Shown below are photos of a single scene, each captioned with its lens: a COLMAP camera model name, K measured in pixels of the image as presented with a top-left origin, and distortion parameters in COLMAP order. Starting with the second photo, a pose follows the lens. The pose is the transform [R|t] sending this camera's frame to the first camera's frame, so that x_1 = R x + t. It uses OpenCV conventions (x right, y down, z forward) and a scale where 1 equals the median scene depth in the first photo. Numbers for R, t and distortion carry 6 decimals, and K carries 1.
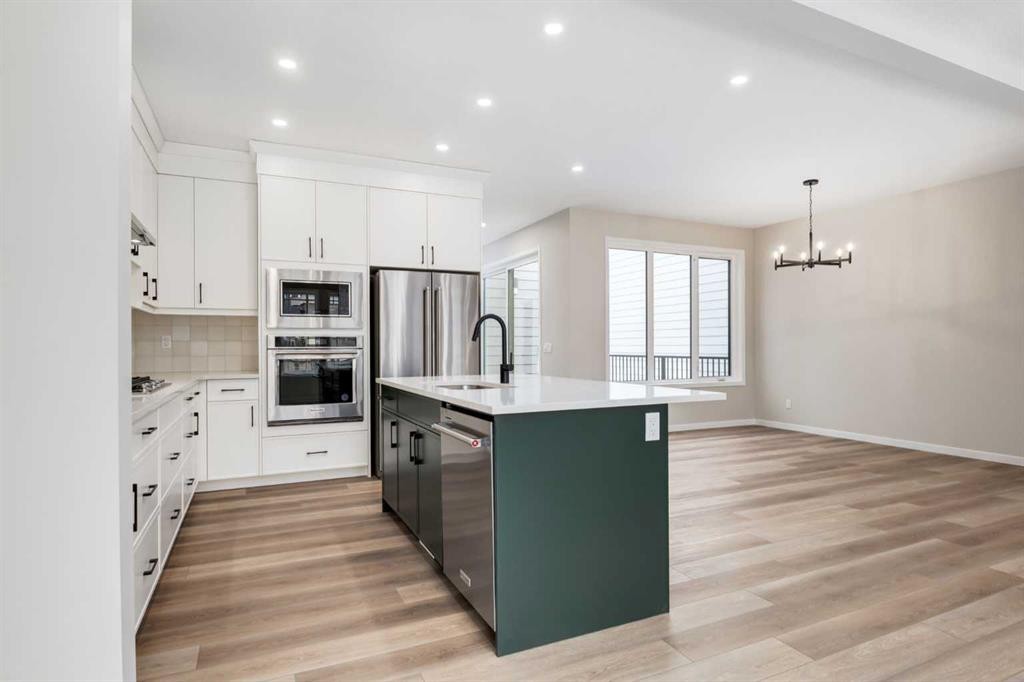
lens RADIAL K [[561.3, 0, 517.3], [0, 561.3, 342.0], [0, 0, 1]] dist [-0.005443, -0.000099]
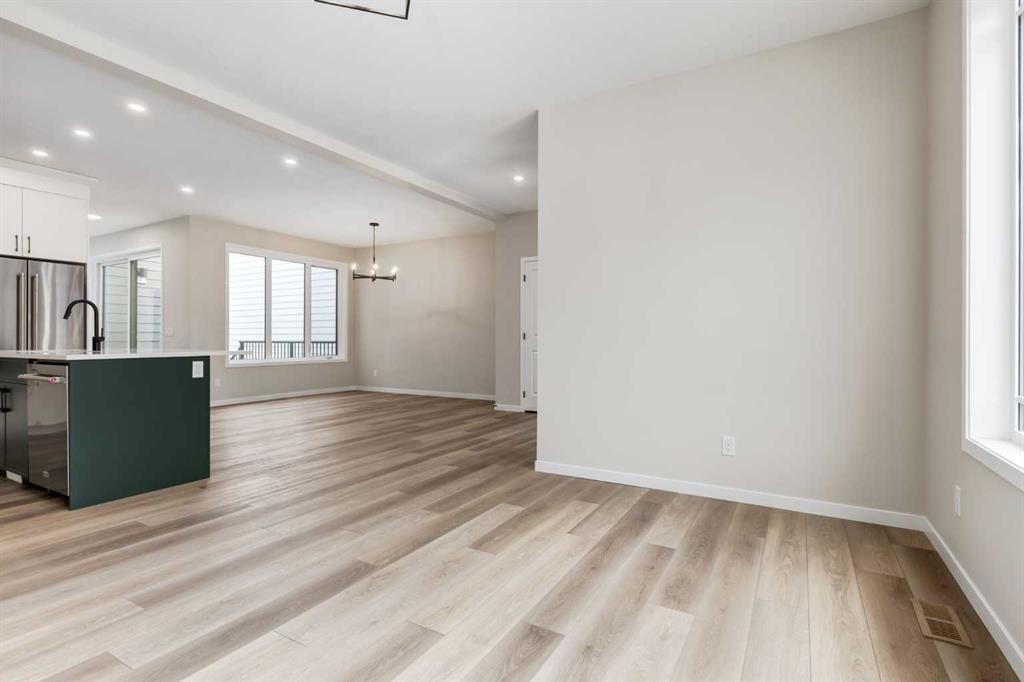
lens RADIAL K [[498.4, 0, 519.8], [0, 498.4, 339.1], [0, 0, 1]] dist [0.007015, -0.001293]
pose [[0.820037, 0.004387, 0.572294, 0.072571], [-0.008142, 0.999959, 0.004002, 0.018472], [-0.572253, -0.007942, 0.820039, -0.341105]]
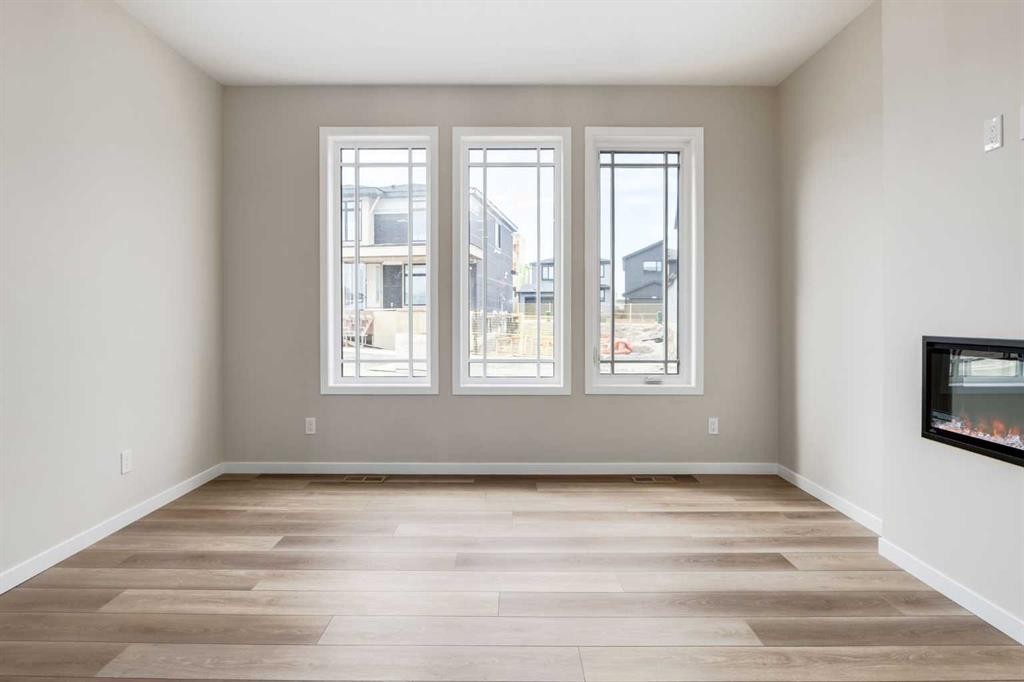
lens RADIAL K [[527.5, 0, 507.9], [0, 527.5, 320.7], [0, 0, 1]] dist [-0.001678, 0.001097]
pose [[-0.898126, 0.002836, 0.439729, 0.038901], [0.004091, 0.999990, 0.001906, 0.005637], [-0.439719, 0.003511, -0.898129, 0.283170]]
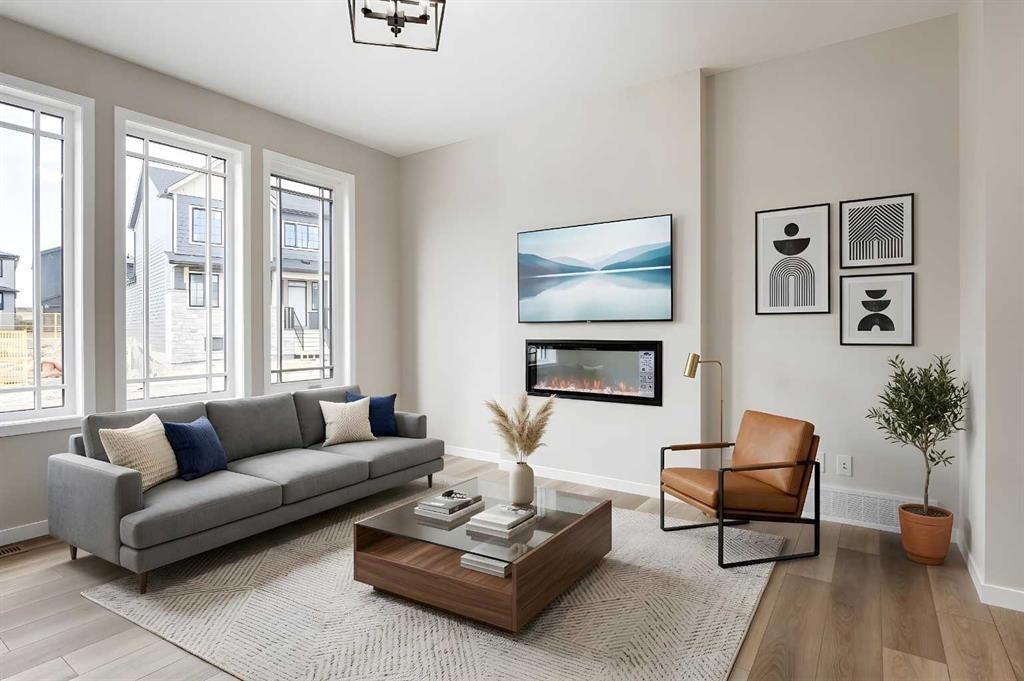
lens RADIAL K [[527.5, 0, 507.6], [0, 527.5, 326.0], [0, 0, 1]] dist [-0.001678, 0.001097]
pose [[-0.876296, 0.005951, -0.481736, 0.300064], [0.009159, 0.999949, -0.004309, 0.003639], [0.481686, -0.008188, -0.876306, 0.409658]]
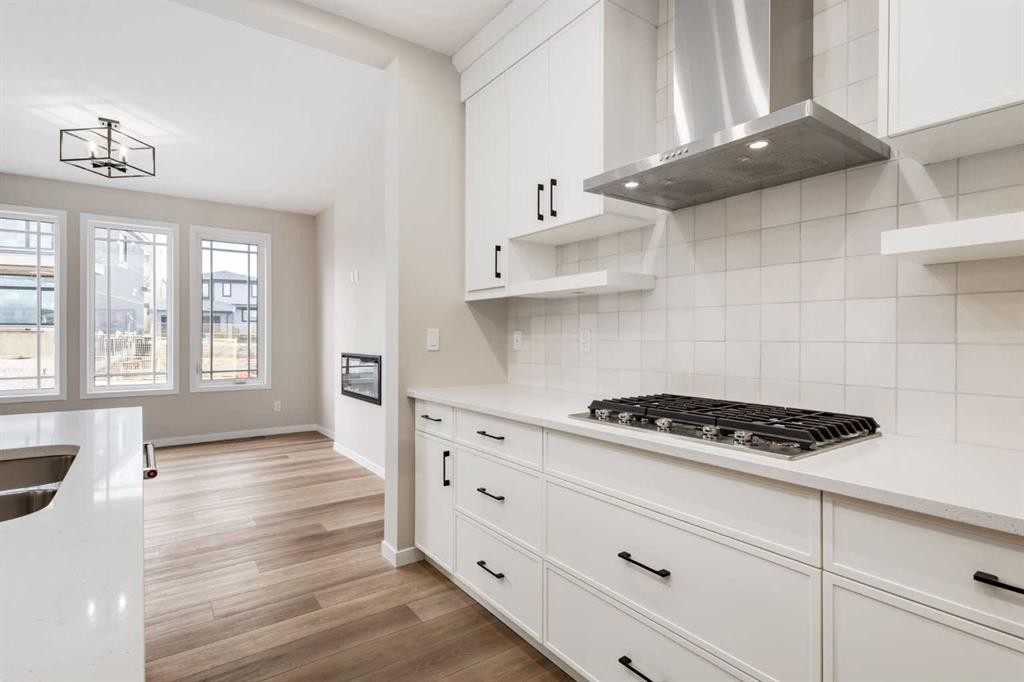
lens RADIAL K [[503.9, 0, 517.8], [0, 503.9, 338.5], [0, 0, 1]] dist [-0.001996, -0.001752]
pose [[-0.981954, 0.005219, -0.189047, -0.213069], [0.005127, 0.999986, 0.000973, -0.006663], [0.189050, -0.000013, -0.981968, 0.761093]]
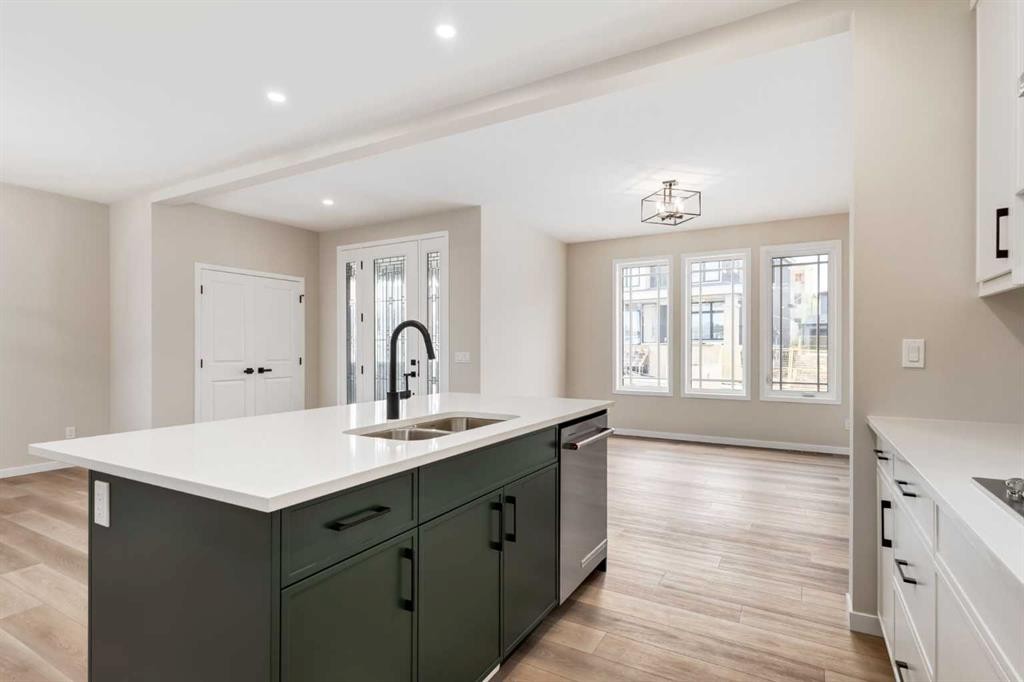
lens RADIAL K [[503.9, 0, 515.7], [0, 503.9, 349.5], [0, 0, 1]] dist [-0.001996, -0.001752]
pose [[-0.565582, 0.003399, 0.824685, -0.365525], [-0.000736, 0.999989, -0.004626, -0.006287], [-0.824692, -0.003223, -0.565573, 0.709107]]
